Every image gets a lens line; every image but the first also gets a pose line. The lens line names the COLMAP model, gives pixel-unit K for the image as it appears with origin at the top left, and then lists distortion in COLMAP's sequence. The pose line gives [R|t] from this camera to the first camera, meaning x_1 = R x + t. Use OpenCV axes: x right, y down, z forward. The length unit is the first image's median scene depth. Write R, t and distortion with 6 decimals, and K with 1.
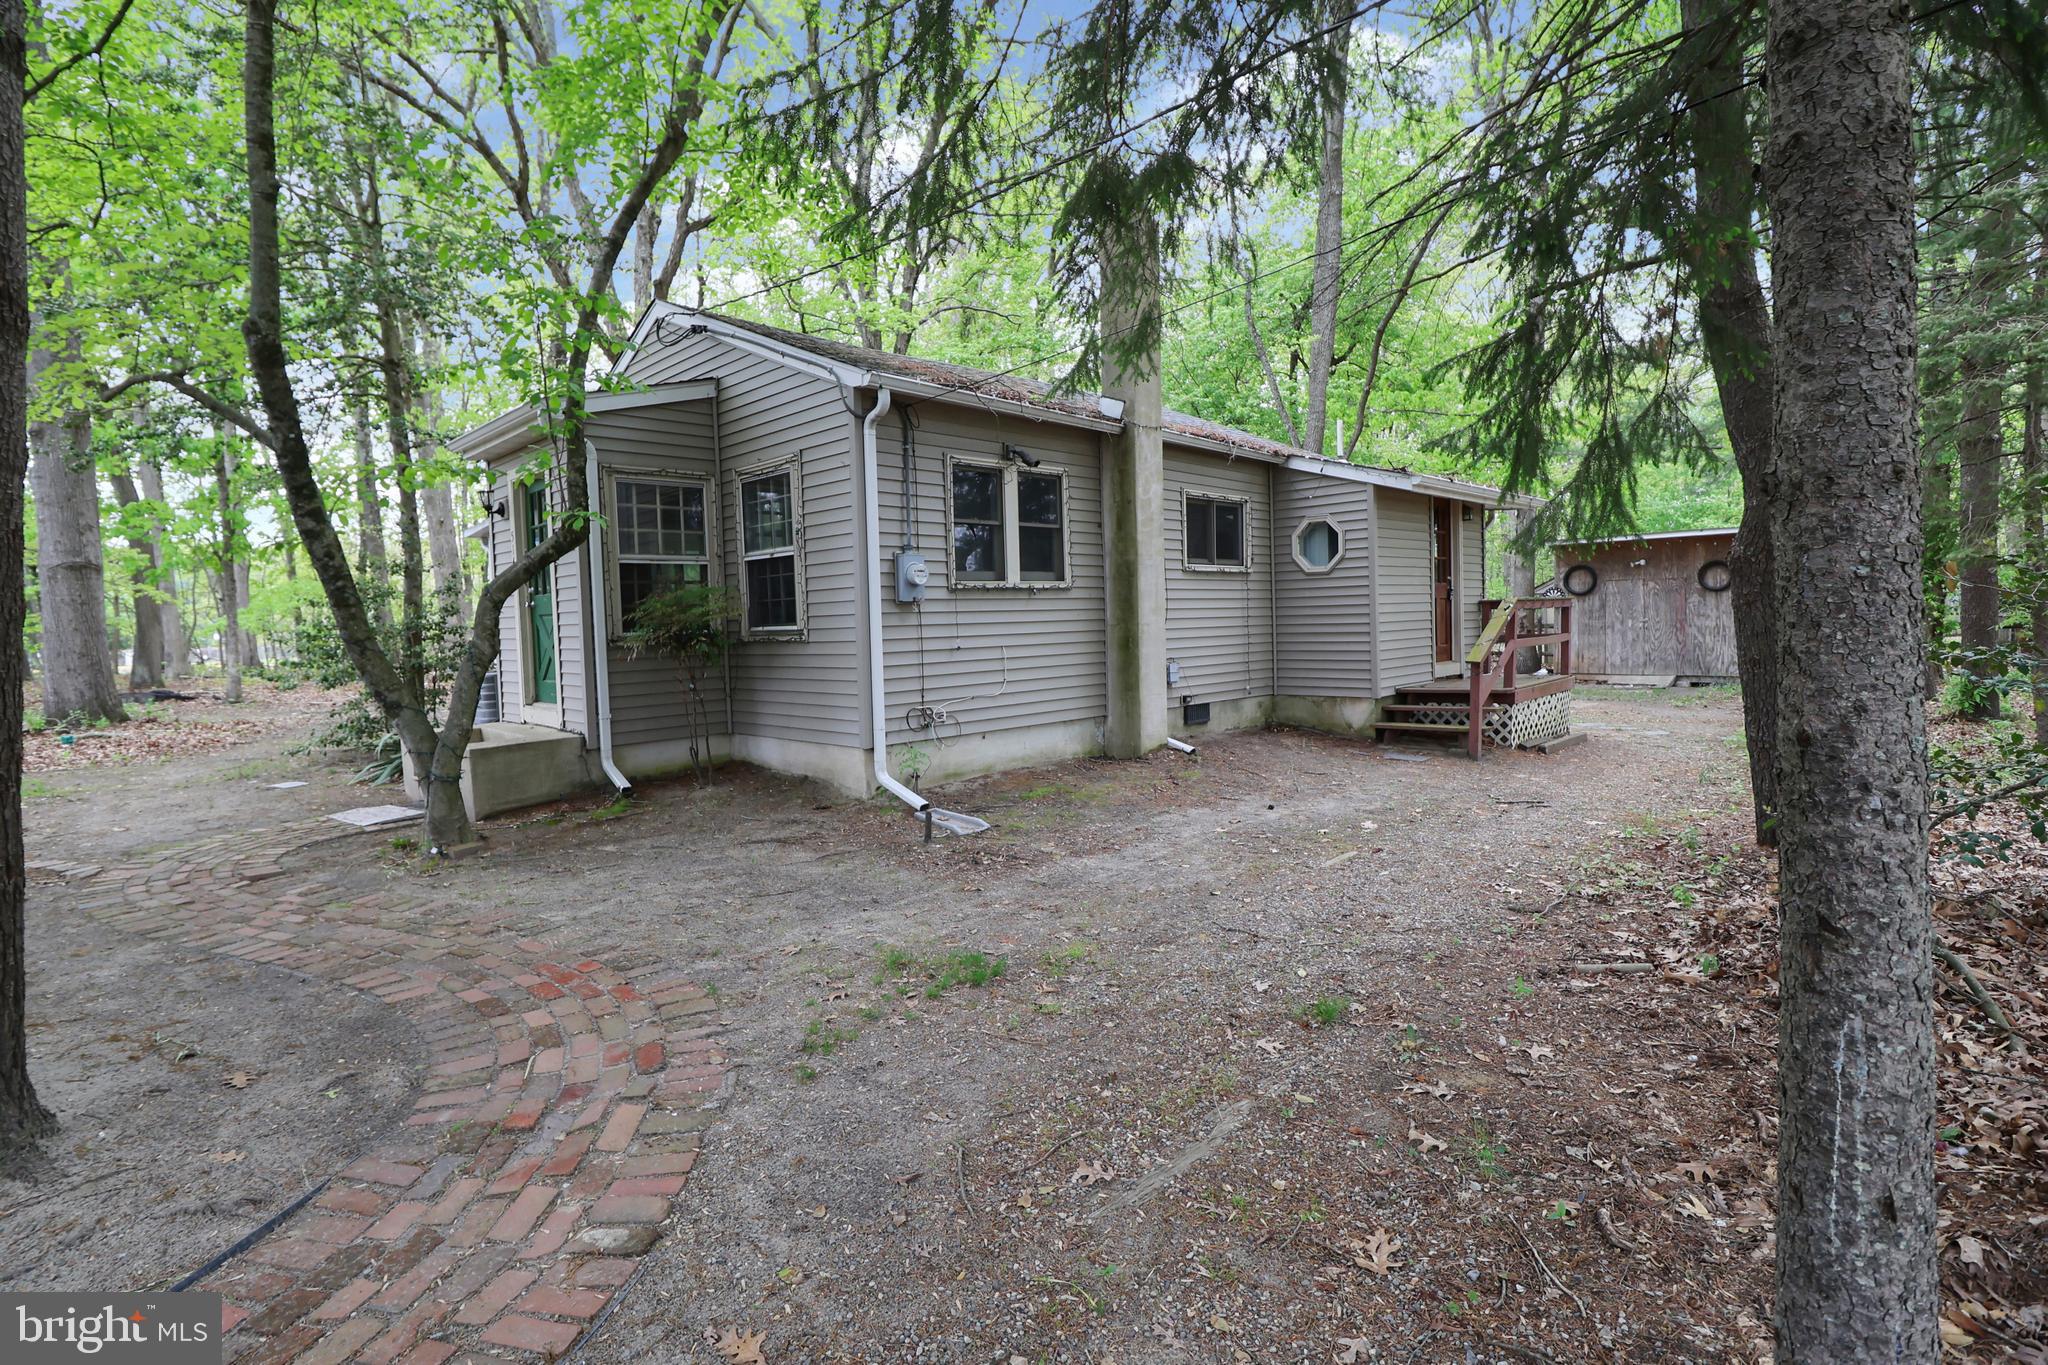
lens RADIAL K [[934.6, 0, 978.9], [0, 934.6, 679.8], [0, 0, 1]] dist [-0.014868, -0.002570]
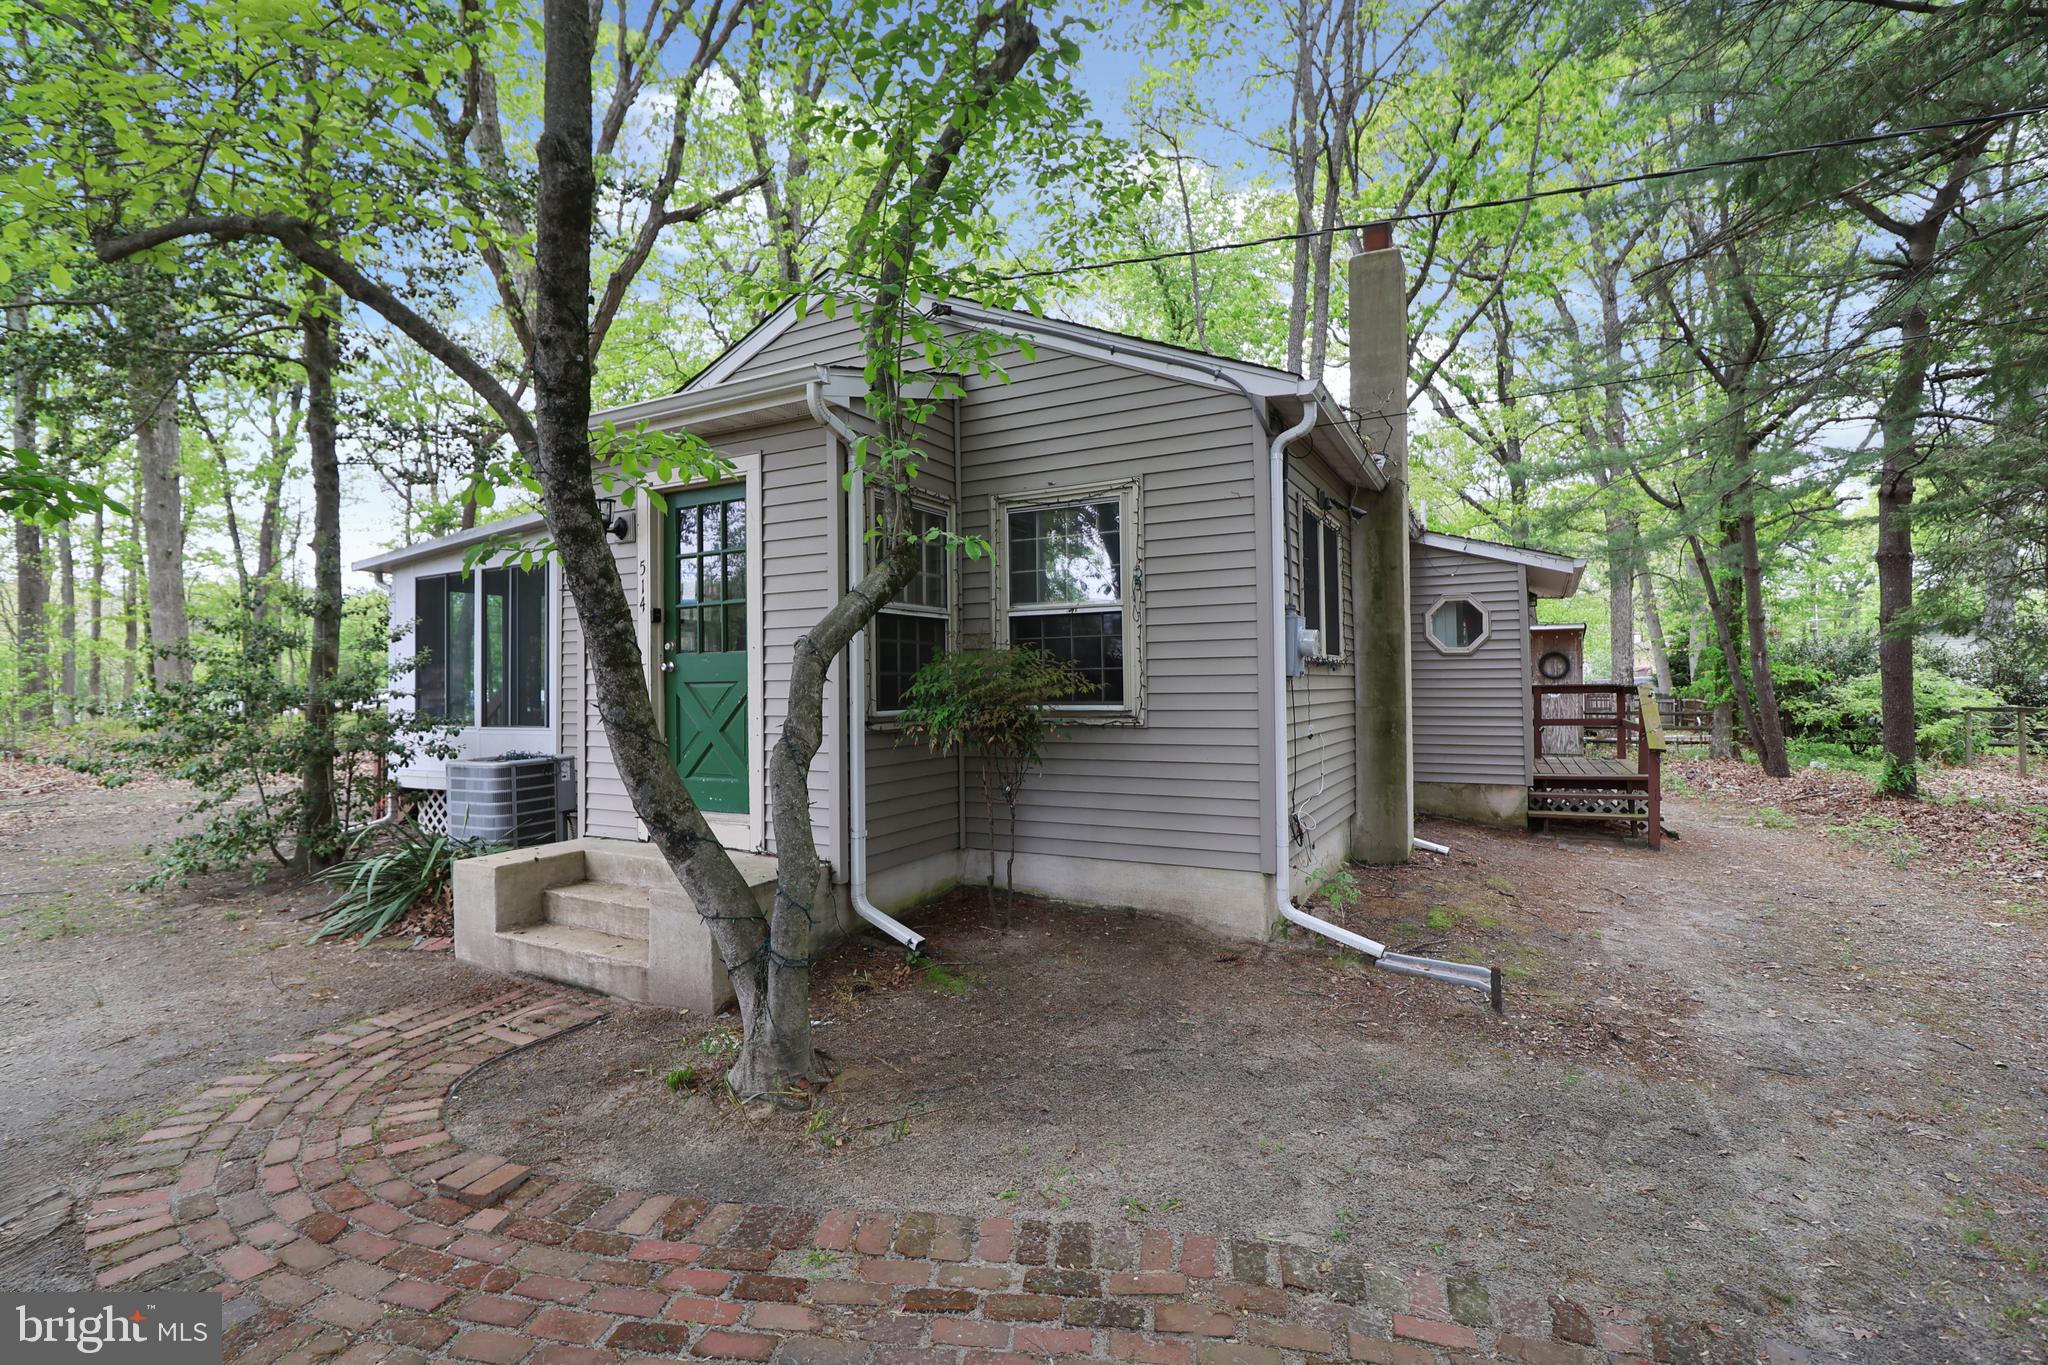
lens RADIAL K [[934.6, 0, 1028.7], [0, 934.6, 681.7], [0, 0, 1]] dist [-0.014868, -0.002570]
pose [[0.960807, 0.022064, 0.276340, -0.474283], [-0.001467, 0.997218, -0.074522, -0.020996], [-0.277216, 0.071196, 0.958166, 0.302623]]
